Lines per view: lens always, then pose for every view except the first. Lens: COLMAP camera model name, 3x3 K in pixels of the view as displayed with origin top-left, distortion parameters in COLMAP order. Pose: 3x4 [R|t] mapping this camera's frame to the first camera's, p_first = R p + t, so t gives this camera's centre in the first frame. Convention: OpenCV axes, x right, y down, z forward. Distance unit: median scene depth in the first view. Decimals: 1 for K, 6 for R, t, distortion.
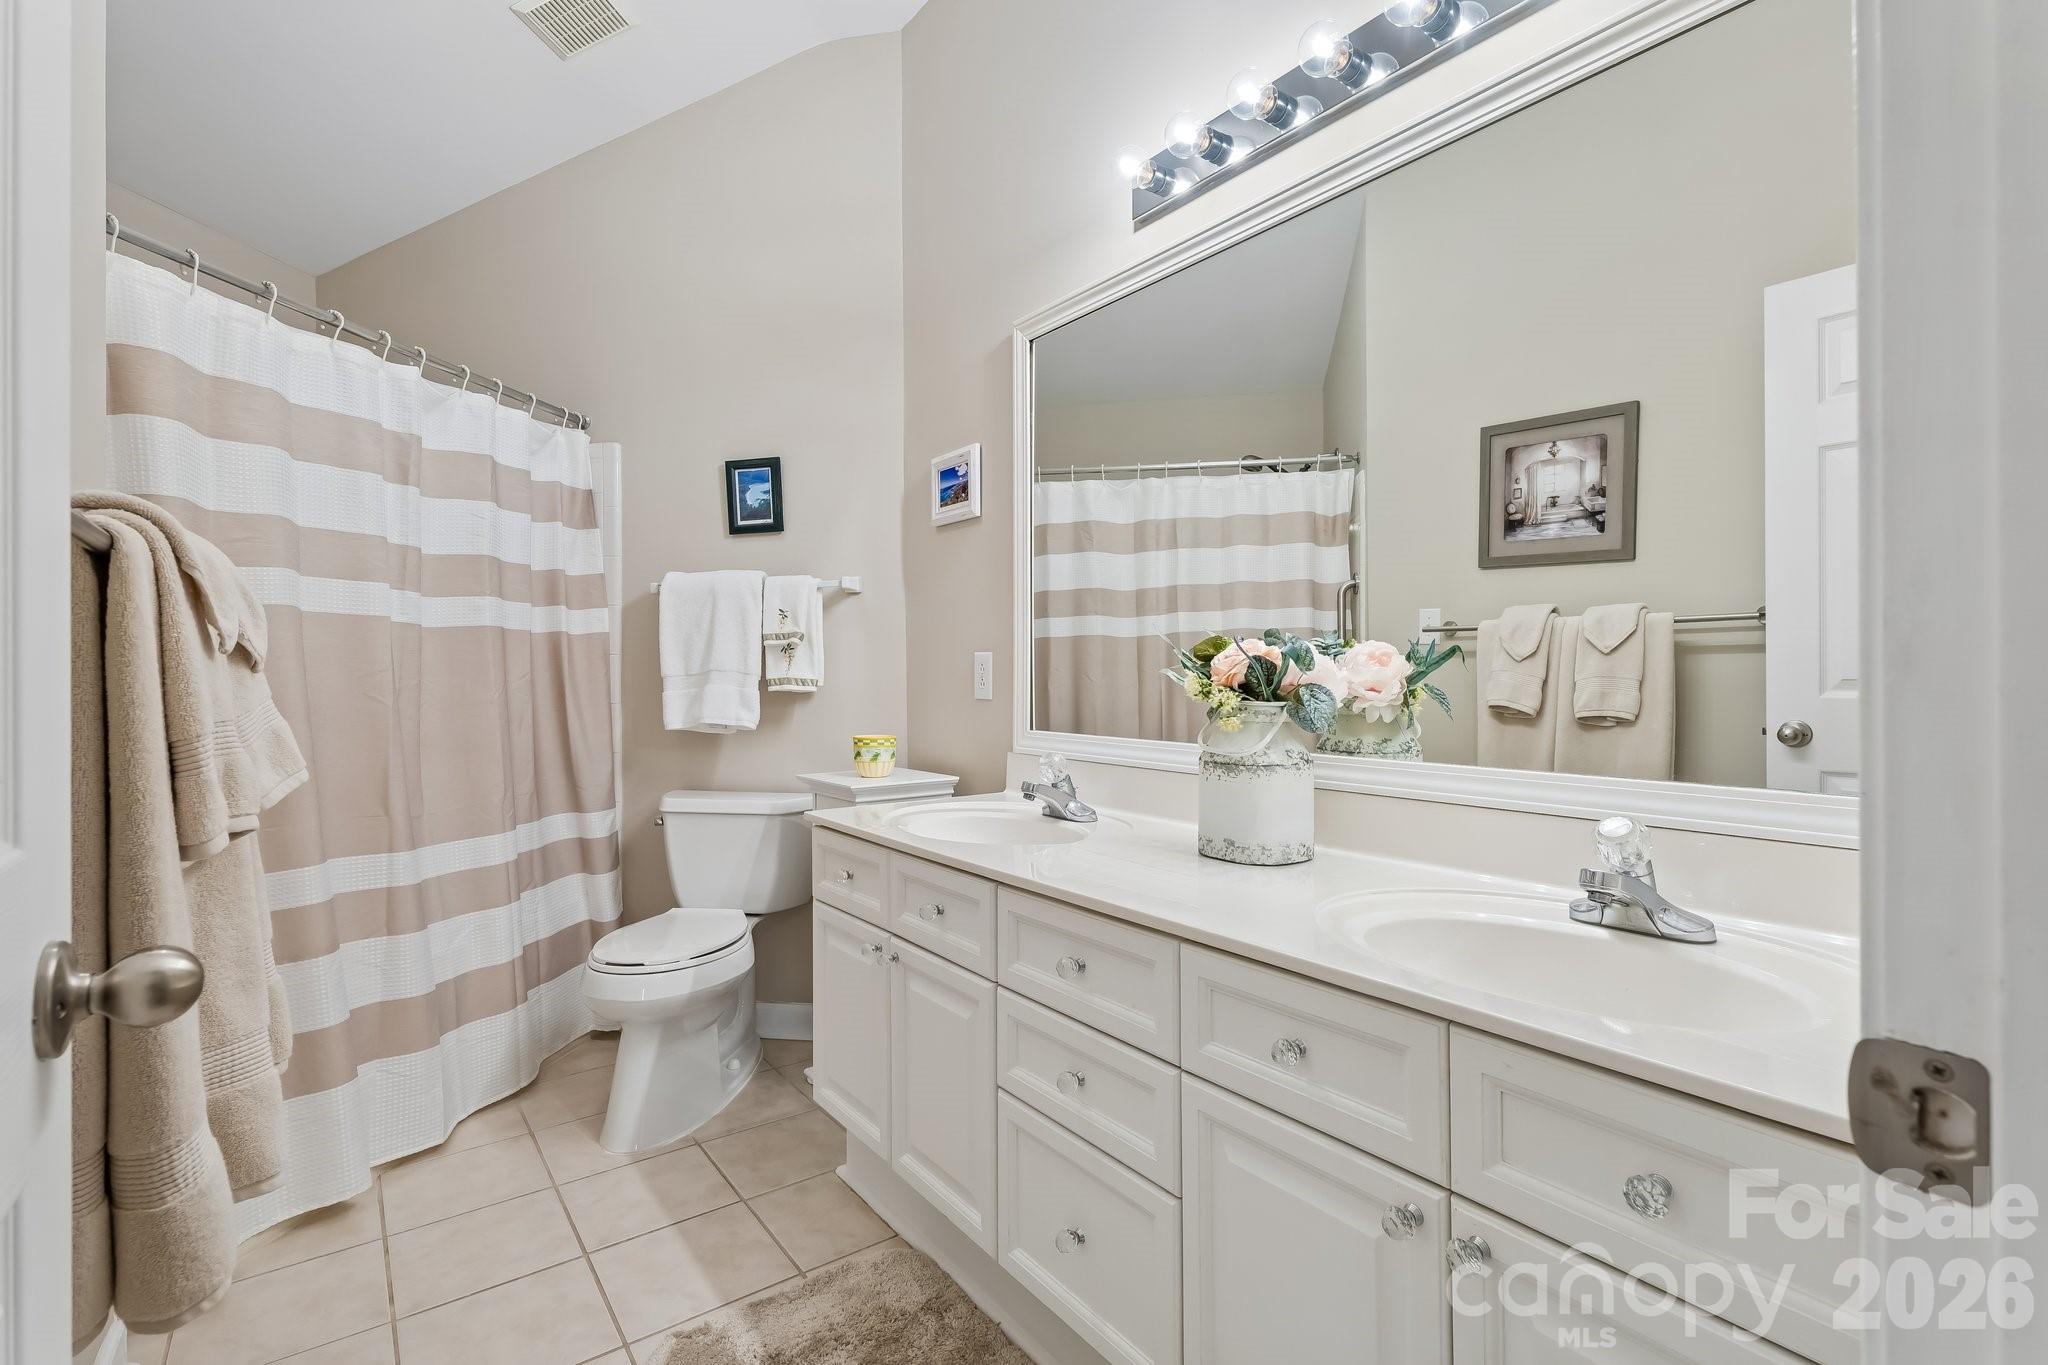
lens RADIAL K [[957.4, 0, 1018.8], [0, 957.4, 675.0], [0, 0, 1]] dist [0.001154, -0.000164]
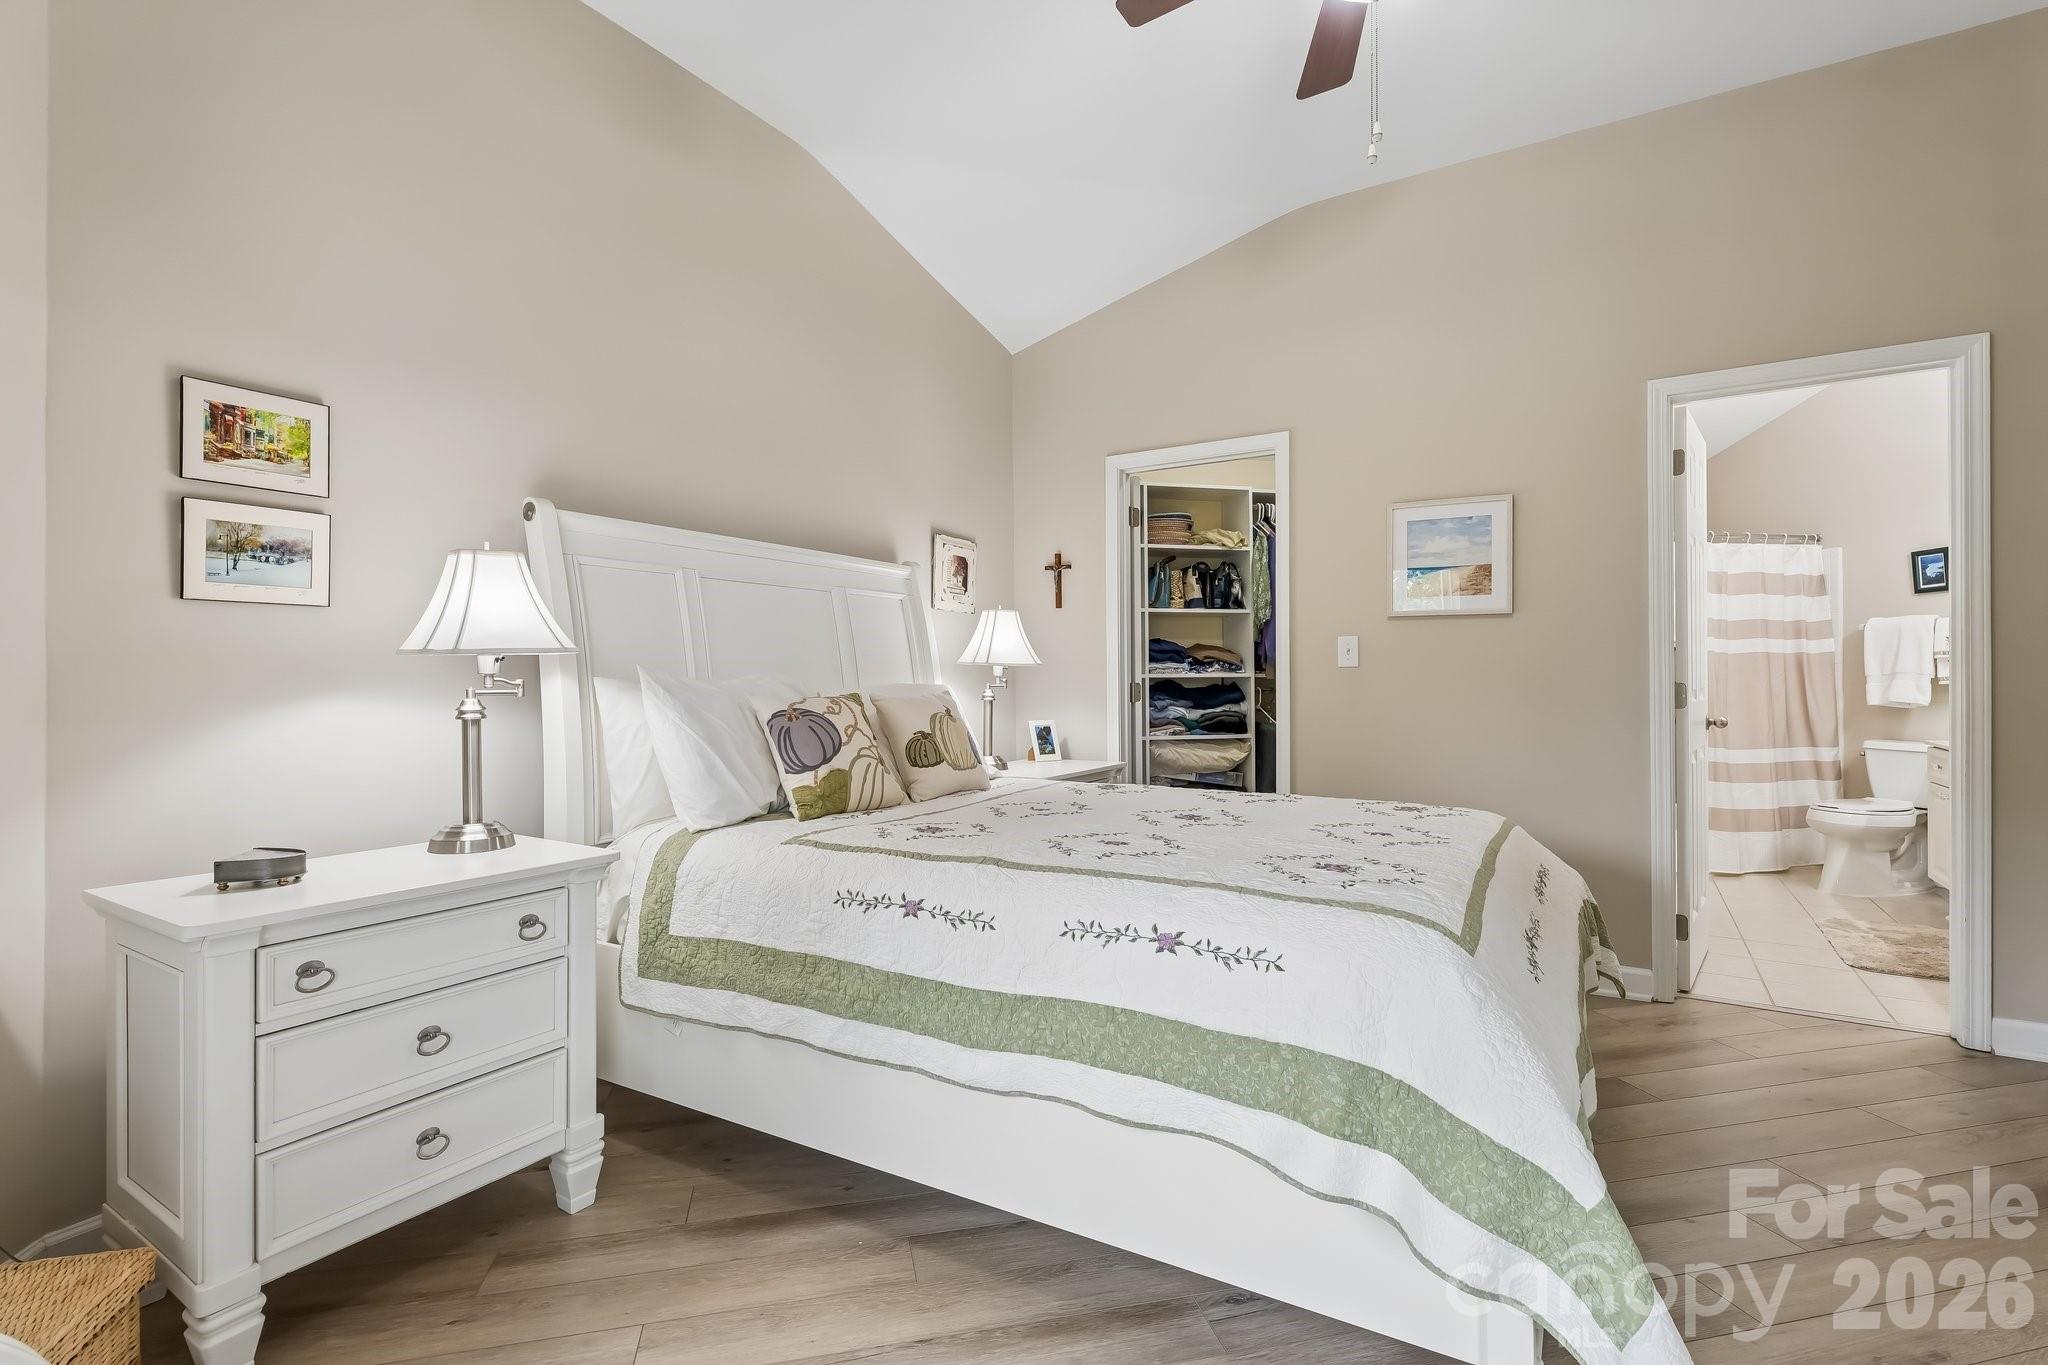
lens RADIAL K [[957.4, 0, 1018.8], [0, 957.4, 675.0], [0, 0, 1]] dist [0.001154, -0.000164]
pose [[0.382272, -0.001715, -0.924048, 0.695090], [0.003999, 0.999992, -0.000201, -0.005973], [0.924041, -0.003619, 0.382275, -1.186751]]
